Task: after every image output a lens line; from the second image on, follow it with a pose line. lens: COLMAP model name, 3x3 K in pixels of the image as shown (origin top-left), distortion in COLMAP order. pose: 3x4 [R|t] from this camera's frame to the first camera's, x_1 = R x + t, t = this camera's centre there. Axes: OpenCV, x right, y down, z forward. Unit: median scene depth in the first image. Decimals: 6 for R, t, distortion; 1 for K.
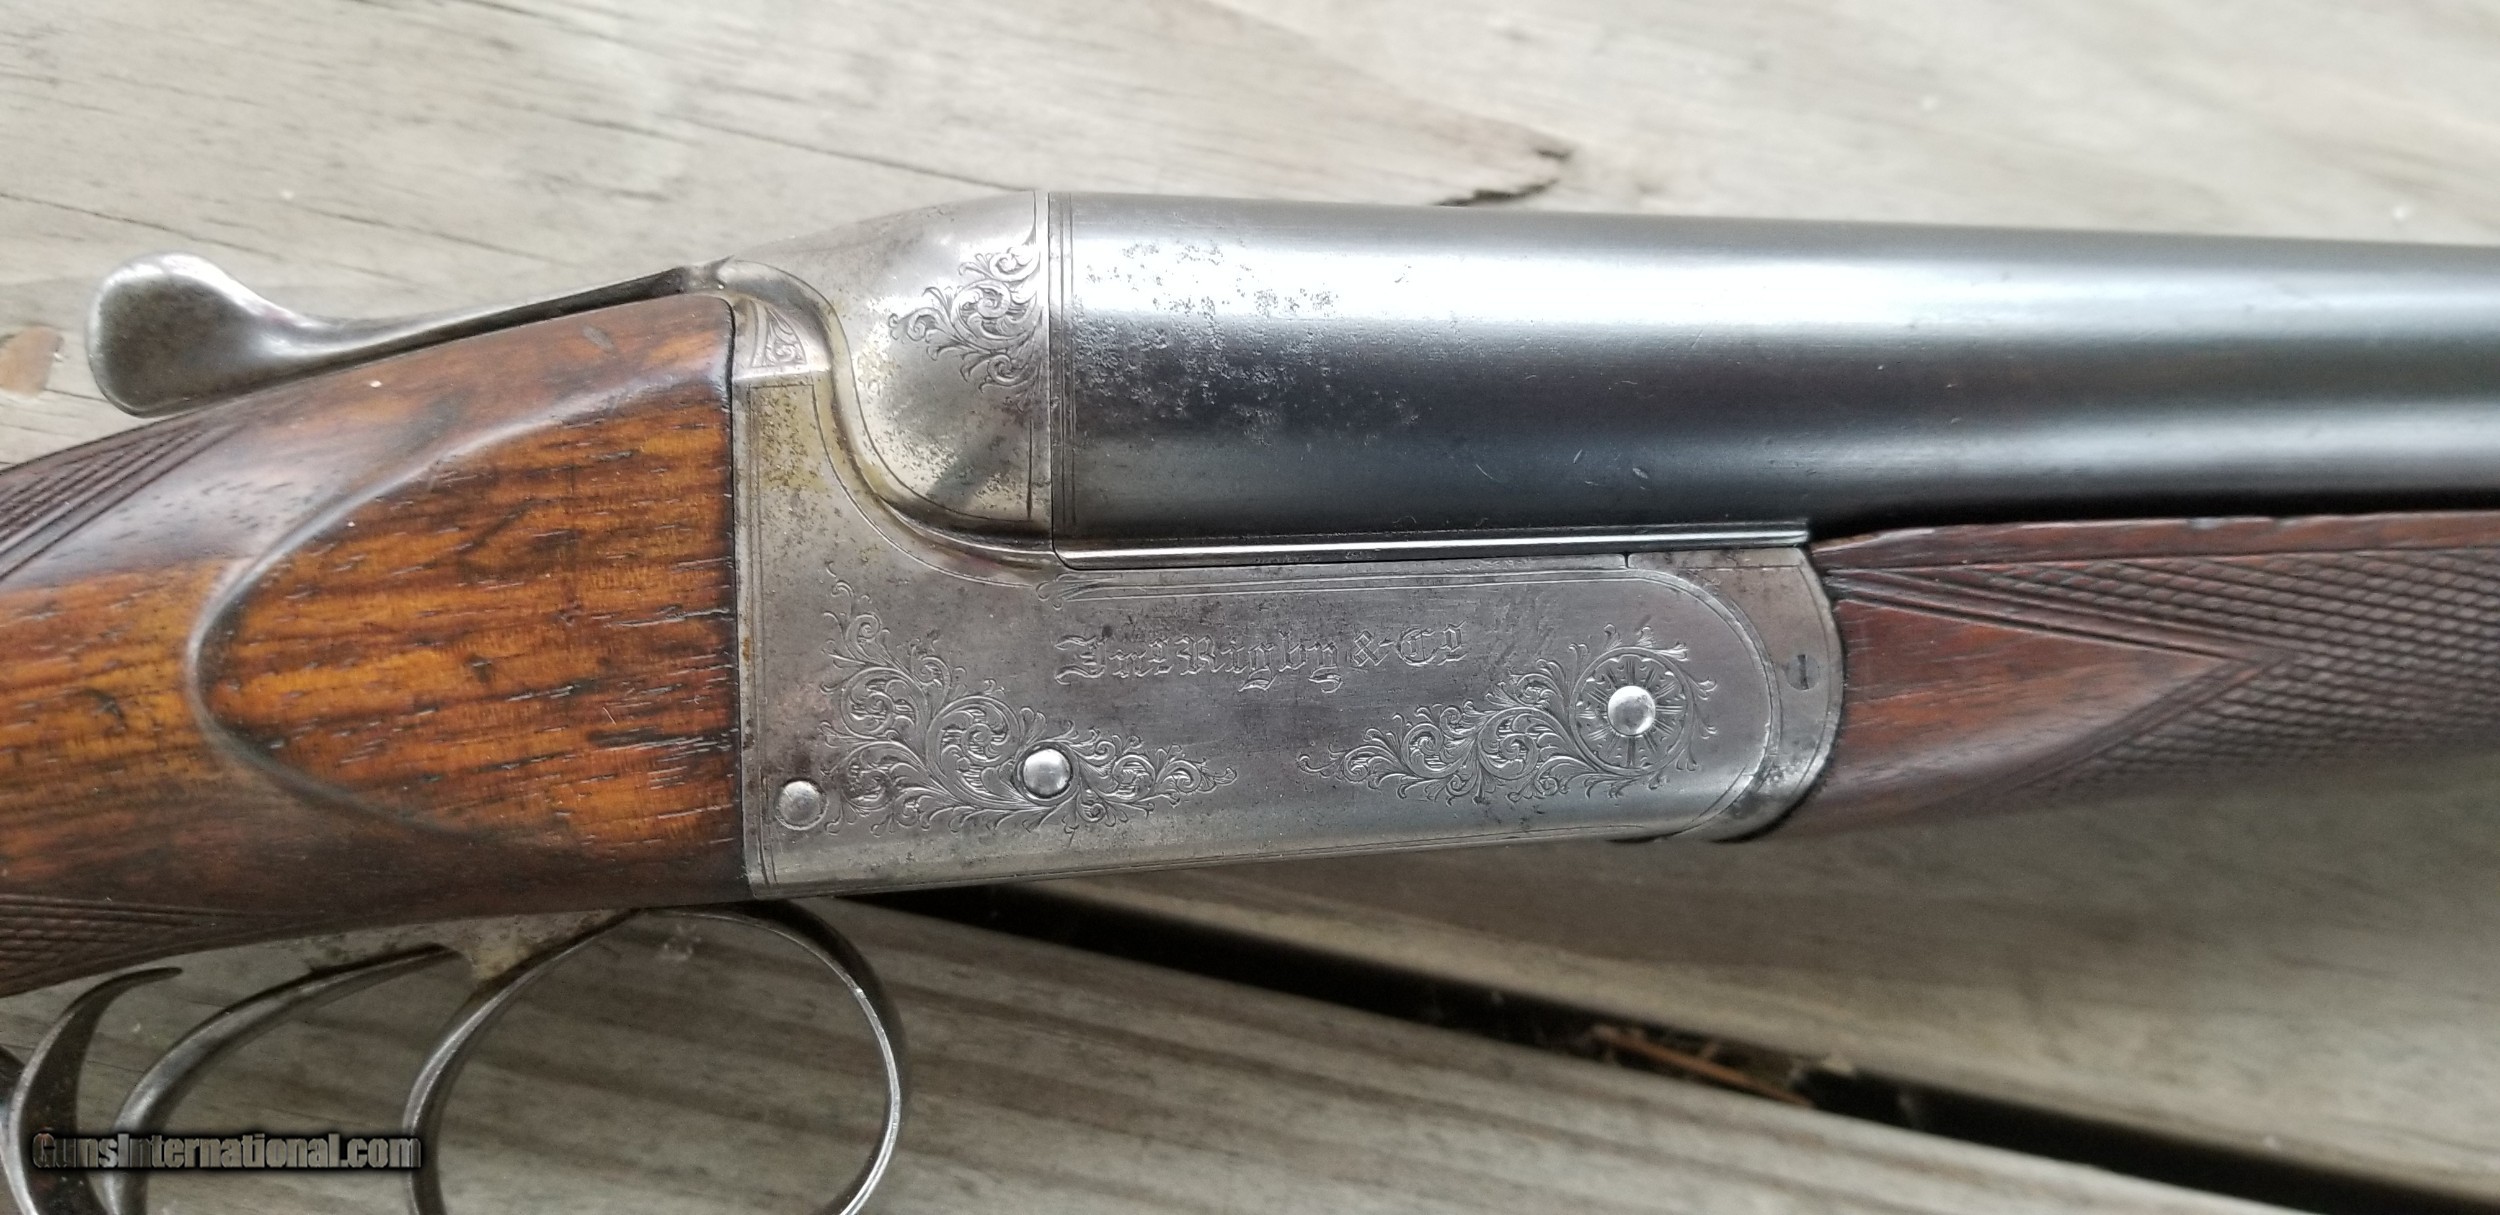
lens RADIAL K [[2106.9, 0, 1250.0], [0, 2106.9, 607.5], [0, 0, 1]] dist [0.095984, -0.322370]
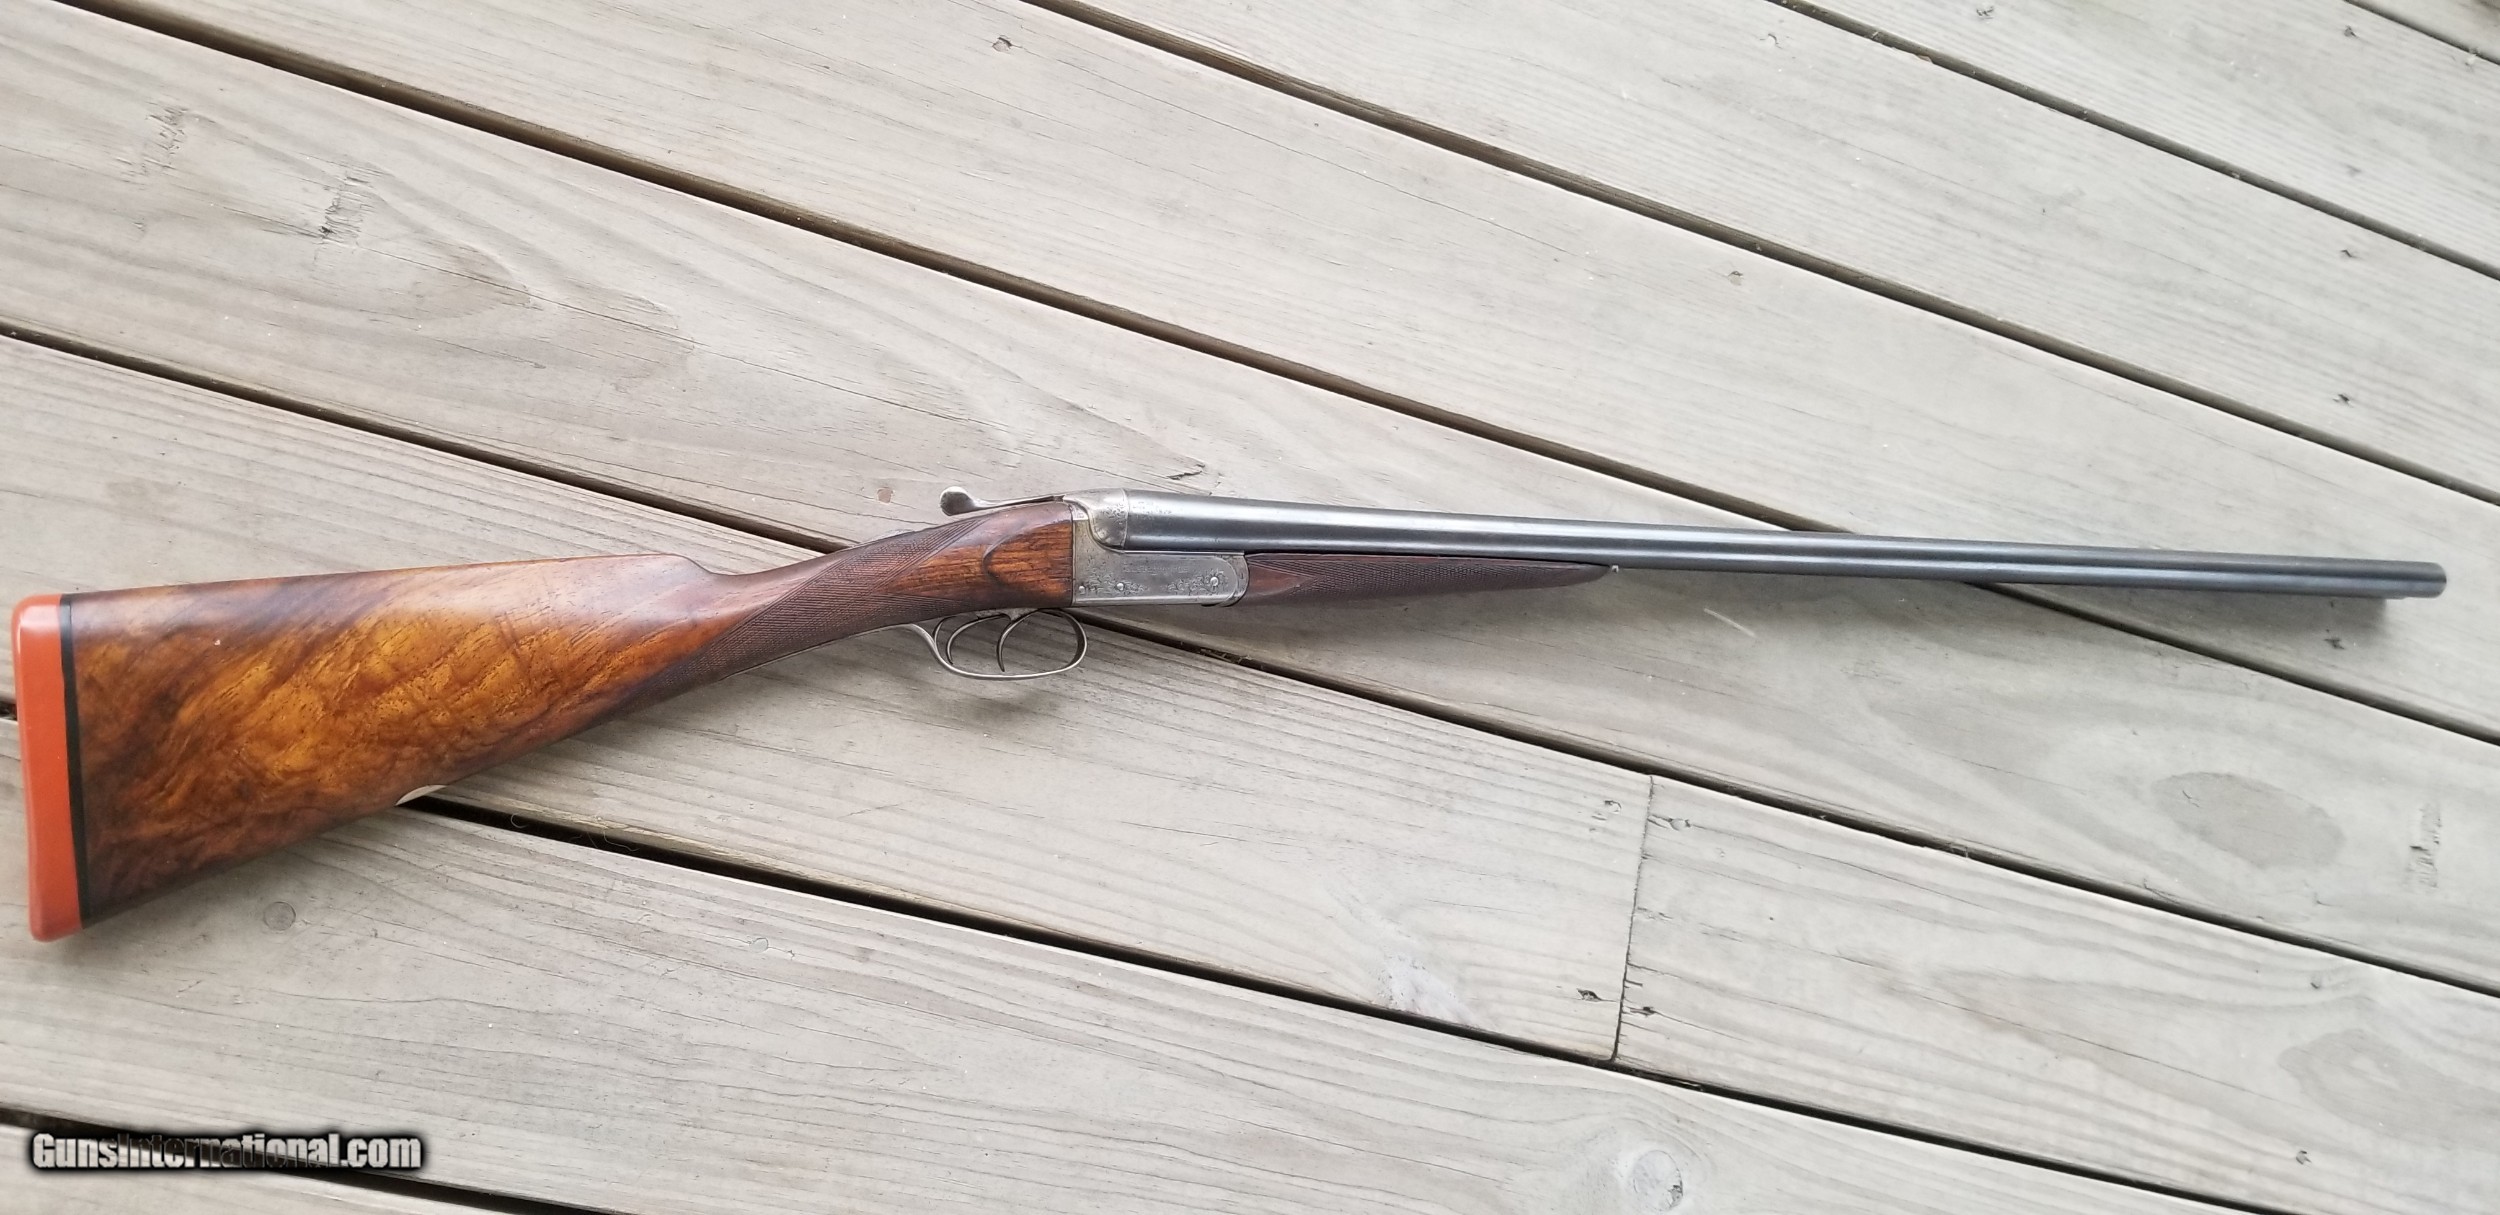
lens RADIAL K [[2106.9, 0, 1250.0], [0, 2106.9, 607.5], [0, 0, 1]] dist [0.095984, -0.322370]
pose [[0.974574, 0.044669, 0.219570, -1.028673], [-0.050762, 0.998464, 0.022187, -0.015263], [-0.218242, -0.032769, 0.975344, -4.842723]]
